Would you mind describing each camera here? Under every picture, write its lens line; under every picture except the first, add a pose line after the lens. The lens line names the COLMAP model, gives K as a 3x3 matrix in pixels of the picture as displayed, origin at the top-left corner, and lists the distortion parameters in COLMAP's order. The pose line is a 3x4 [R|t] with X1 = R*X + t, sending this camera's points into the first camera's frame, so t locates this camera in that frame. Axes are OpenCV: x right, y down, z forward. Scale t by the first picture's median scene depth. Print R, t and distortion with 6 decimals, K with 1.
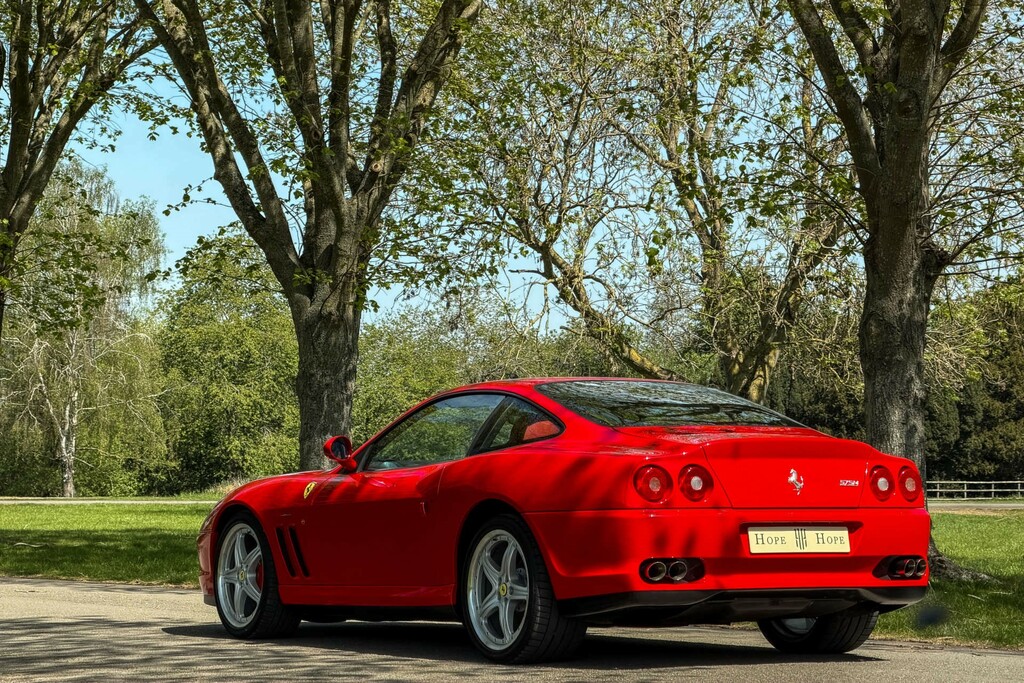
lens RADIAL K [[3181.2, 0, 512.0], [0, 3181.2, 341.5], [0, 0, 1]] dist [0.353846, 0.224953]
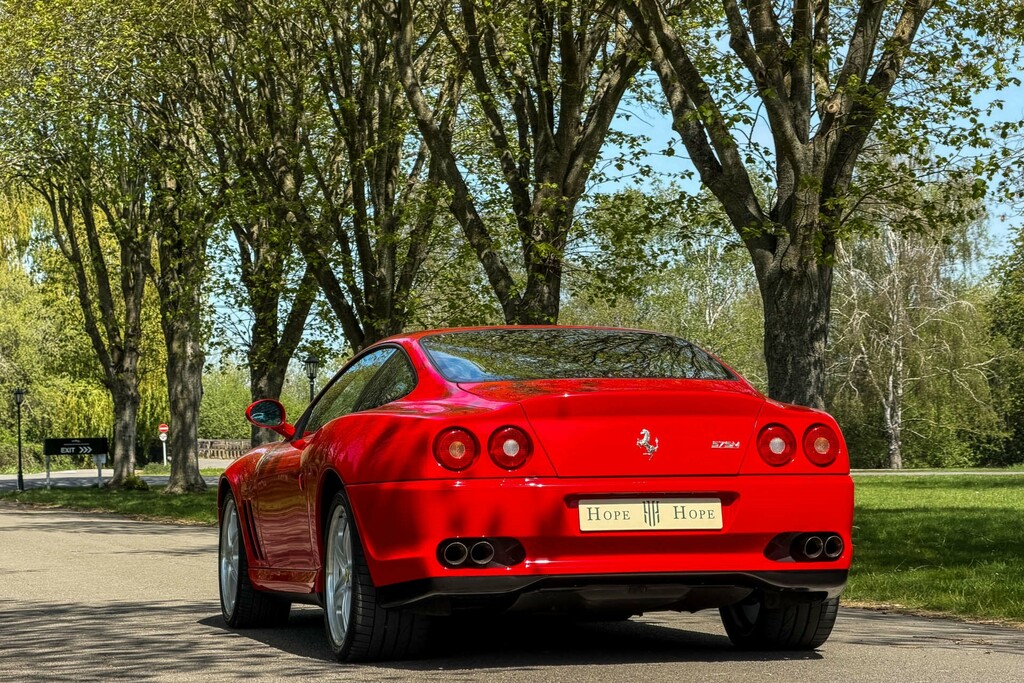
lens RADIAL K [[3181.2, 0, 512.0], [0, 3181.2, 341.5], [0, 0, 1]] dist [0.353846, 0.224953]
pose [[0.955800, -0.021407, -0.293236, 0.136373], [0.023934, 0.999701, 0.005035, 0.005594], [0.293041, -0.011831, 0.956027, 0.091292]]
